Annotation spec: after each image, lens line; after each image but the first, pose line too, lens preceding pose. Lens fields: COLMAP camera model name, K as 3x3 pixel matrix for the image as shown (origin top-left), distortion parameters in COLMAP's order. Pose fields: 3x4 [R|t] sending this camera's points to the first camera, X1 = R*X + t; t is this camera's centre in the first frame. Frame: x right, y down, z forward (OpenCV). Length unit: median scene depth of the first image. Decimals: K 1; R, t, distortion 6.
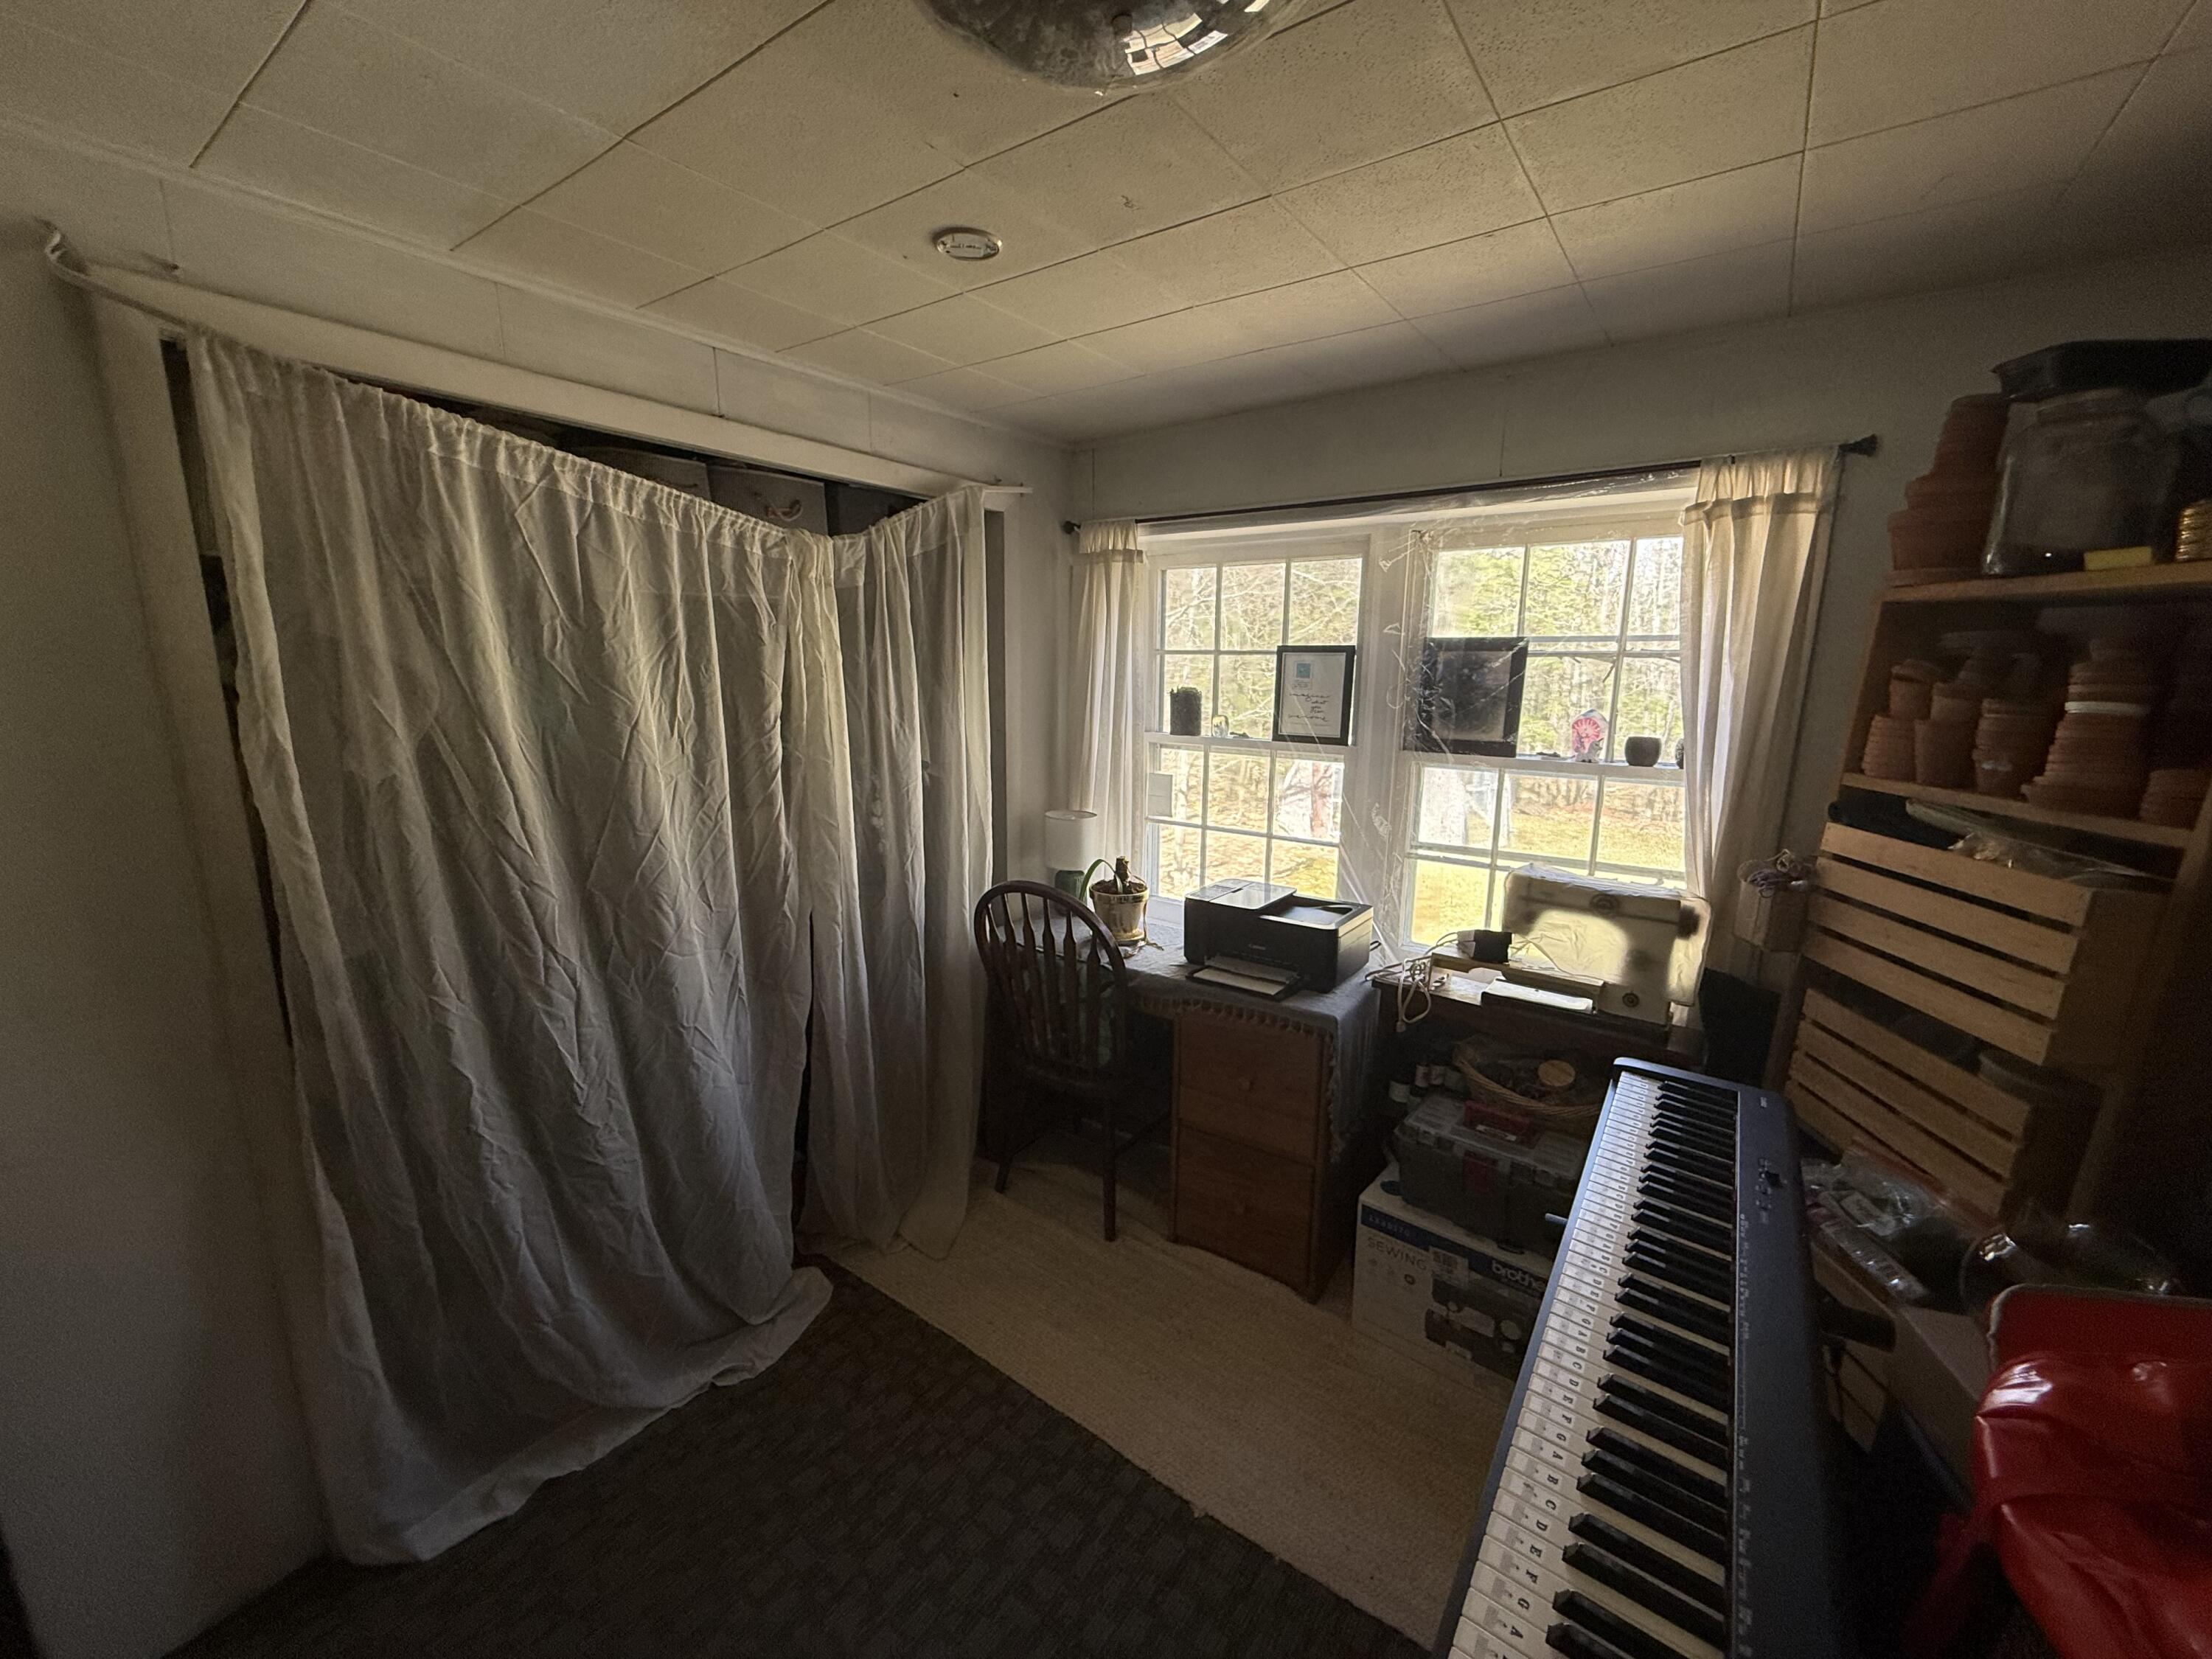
lens RADIAL K [[887.3, 0, 1099.8], [0, 887.3, 816.0], [0, 0, 1]] dist [0.001389, -0.000456]
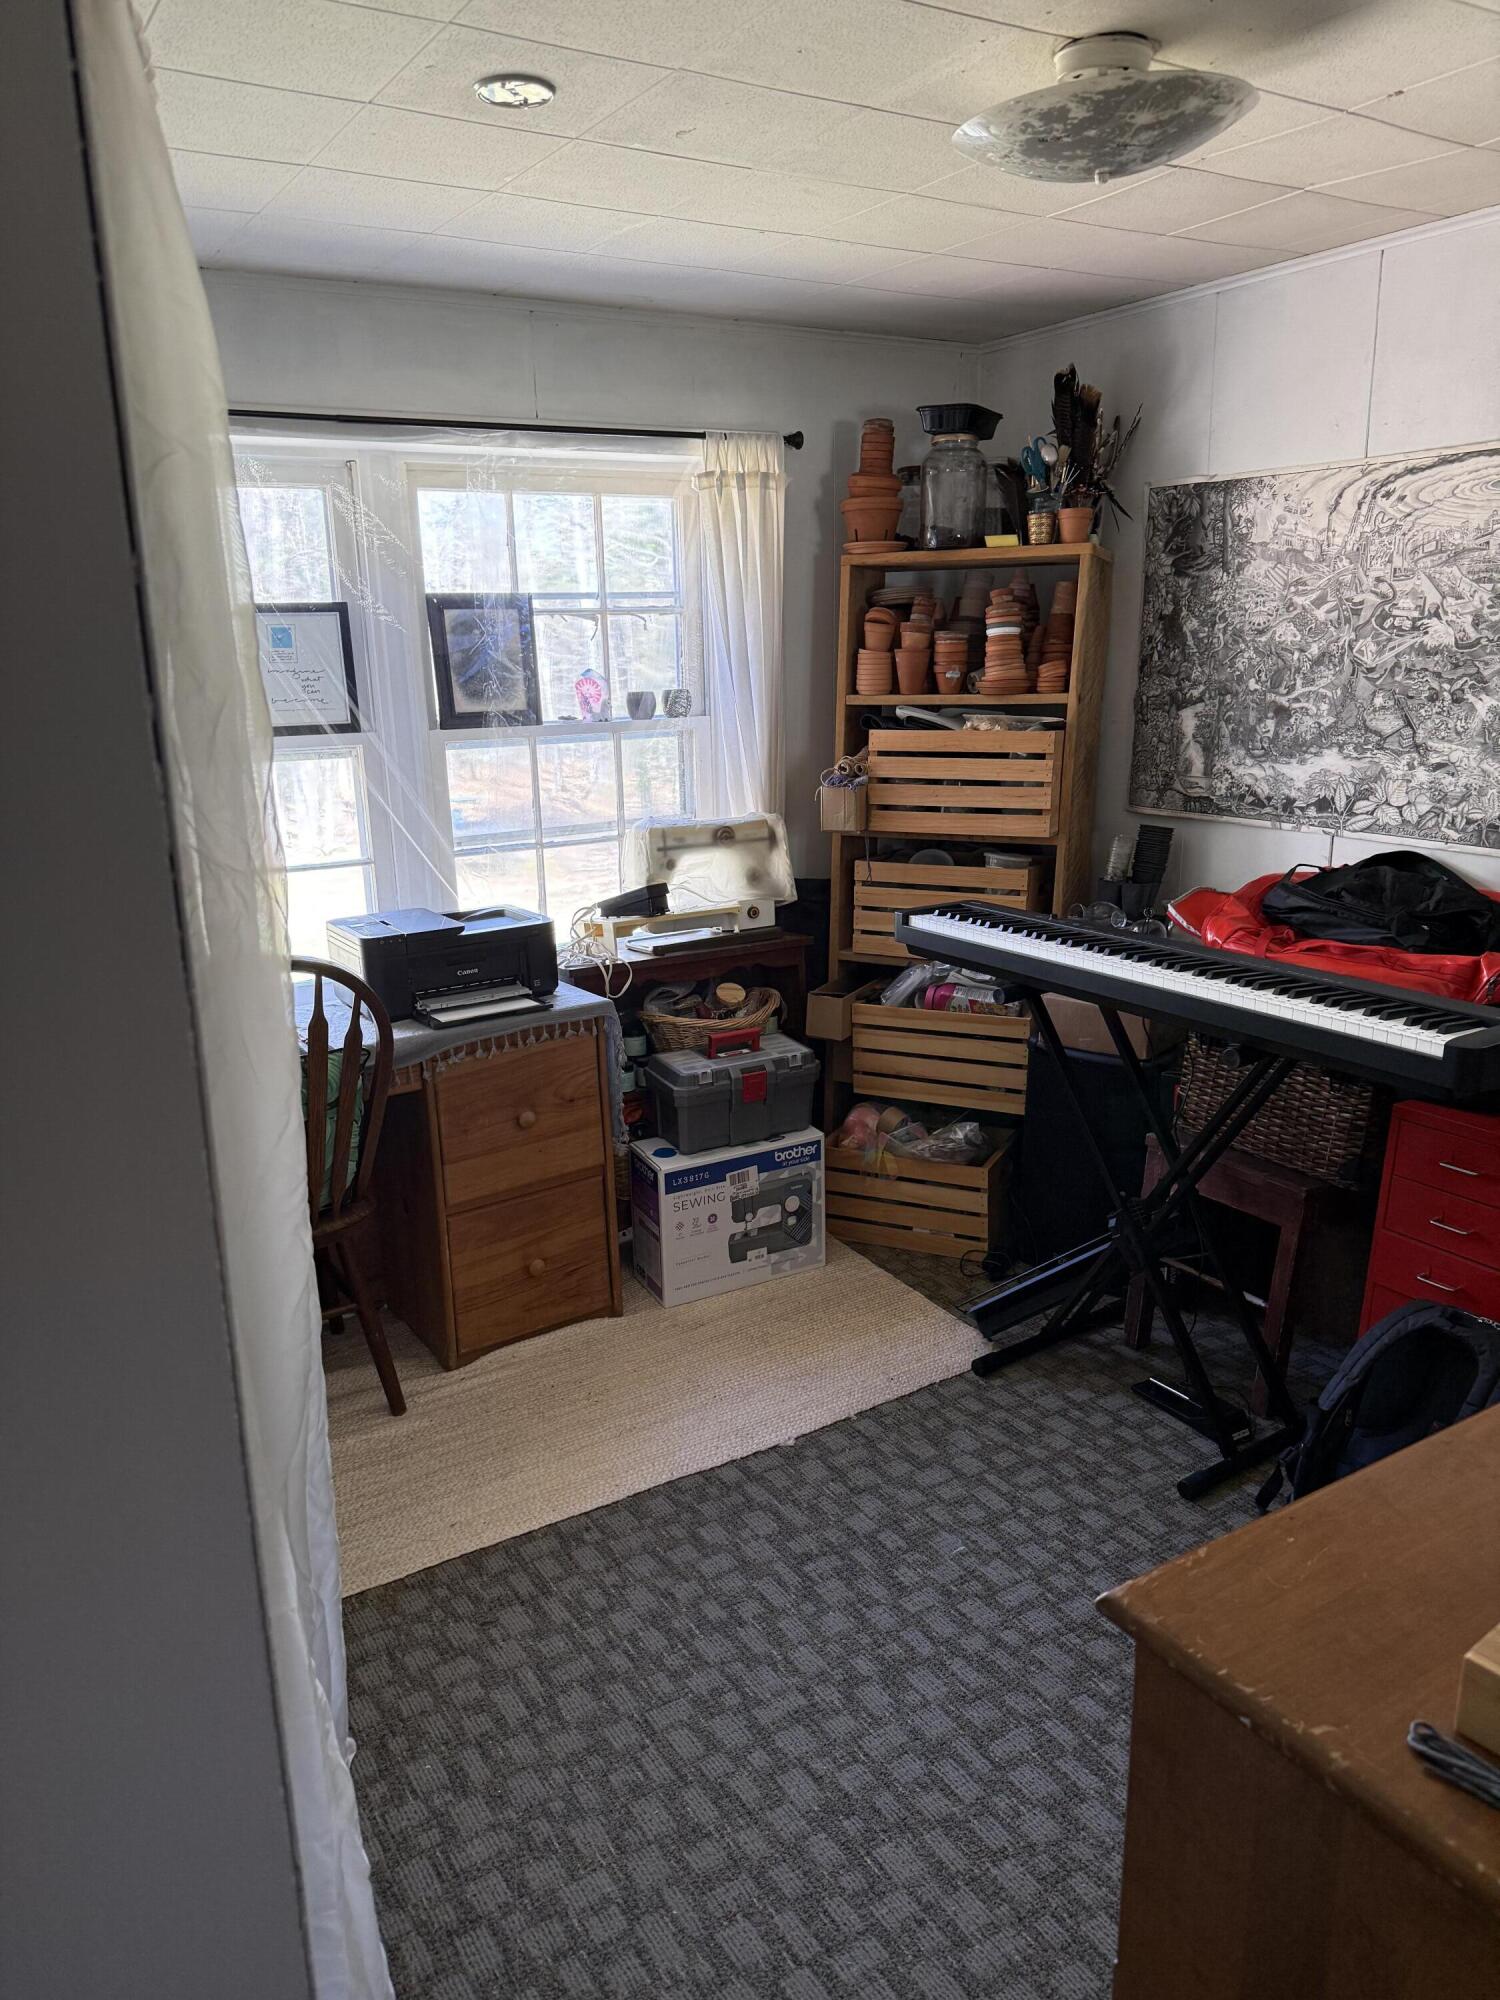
lens RADIAL K [[1387.4, 0, 740.9], [0, 1387.4, 991.7], [0, 0, 1]] dist [0.107920, -0.178220]
pose [[0.378399, -0.246175, 0.892307, -0.996353], [0.190132, 0.964103, 0.185354, -0.030358], [-0.905905, 0.099519, 0.411621, 0.260841]]
